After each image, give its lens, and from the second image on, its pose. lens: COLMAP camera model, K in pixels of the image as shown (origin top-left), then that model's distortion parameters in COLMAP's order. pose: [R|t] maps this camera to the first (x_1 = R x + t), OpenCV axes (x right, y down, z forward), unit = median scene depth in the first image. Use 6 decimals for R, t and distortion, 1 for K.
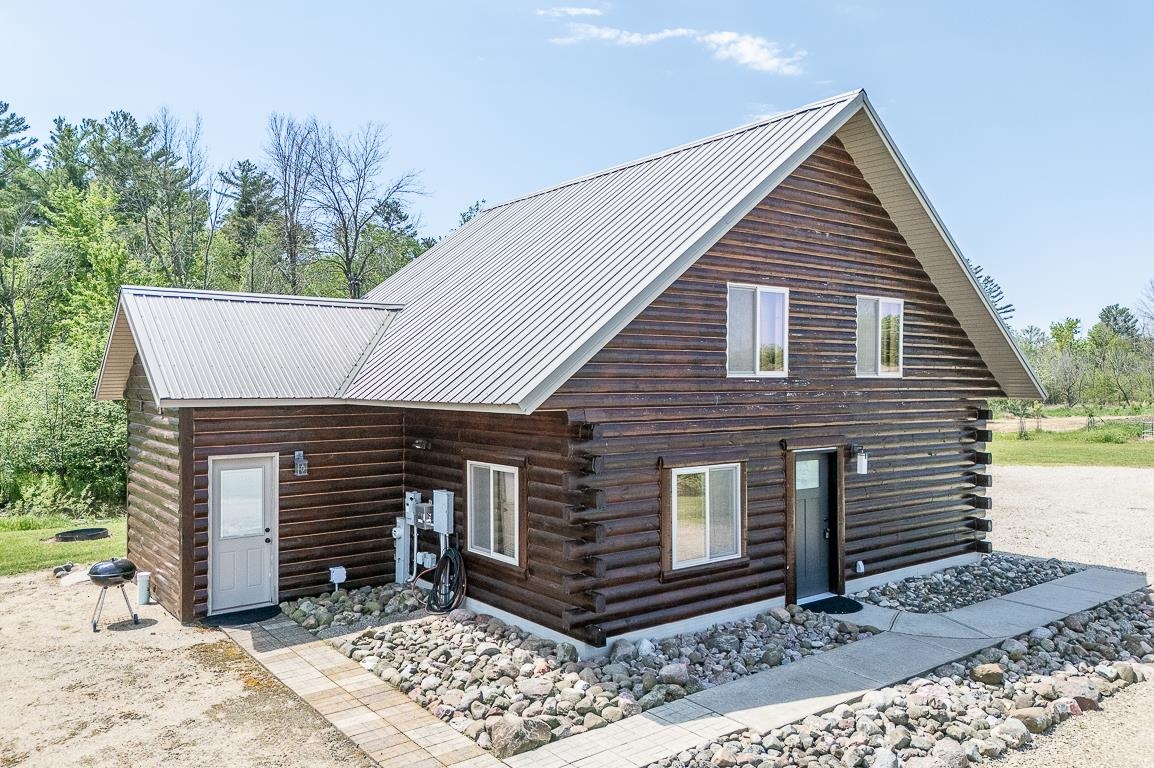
lens RADIAL K [[830.1, 0, 574.9], [0, 830.1, 377.8], [0, 0, 1]] dist [0.067673, -0.064385]
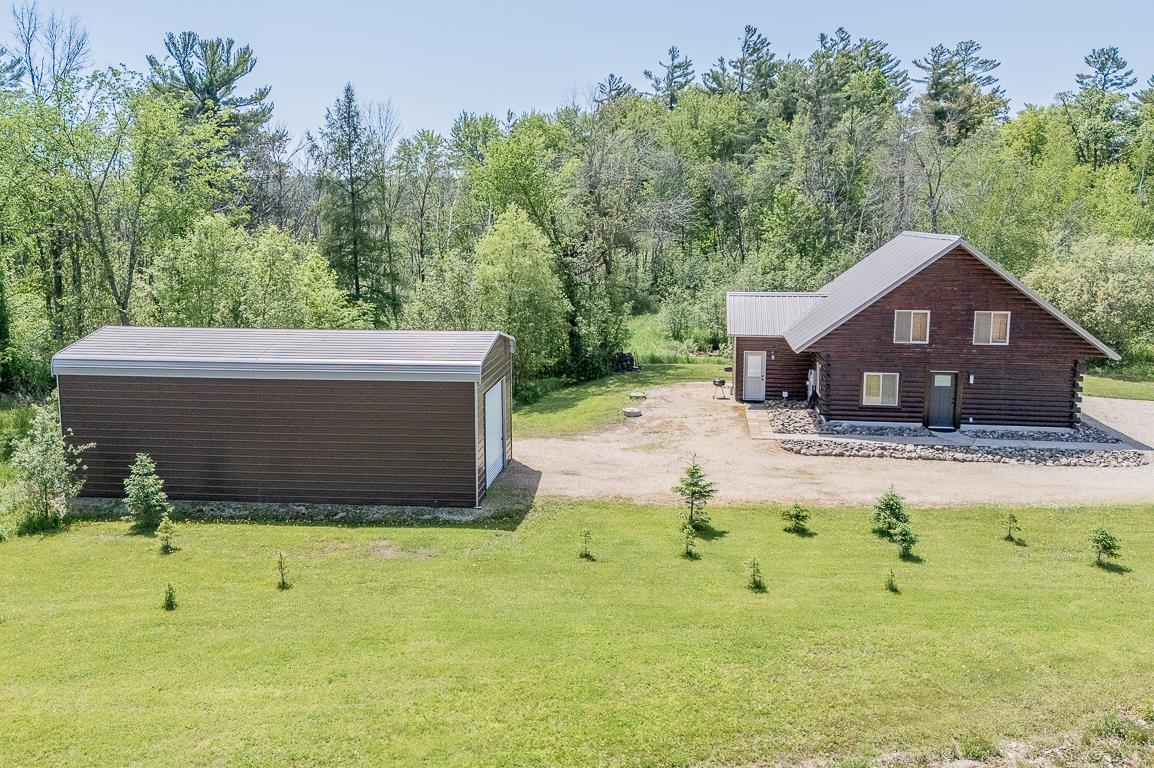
lens RADIAL K [[971.1, 0, 538.8], [0, 971.1, 378.4], [0, 0, 1]] dist [0.087661, -0.107703]
pose [[0.676284, 0.122815, -0.726330, 1.633395], [0.008498, 0.984638, 0.174404, -0.428935], [0.736592, -0.124119, 0.664851, -1.925498]]
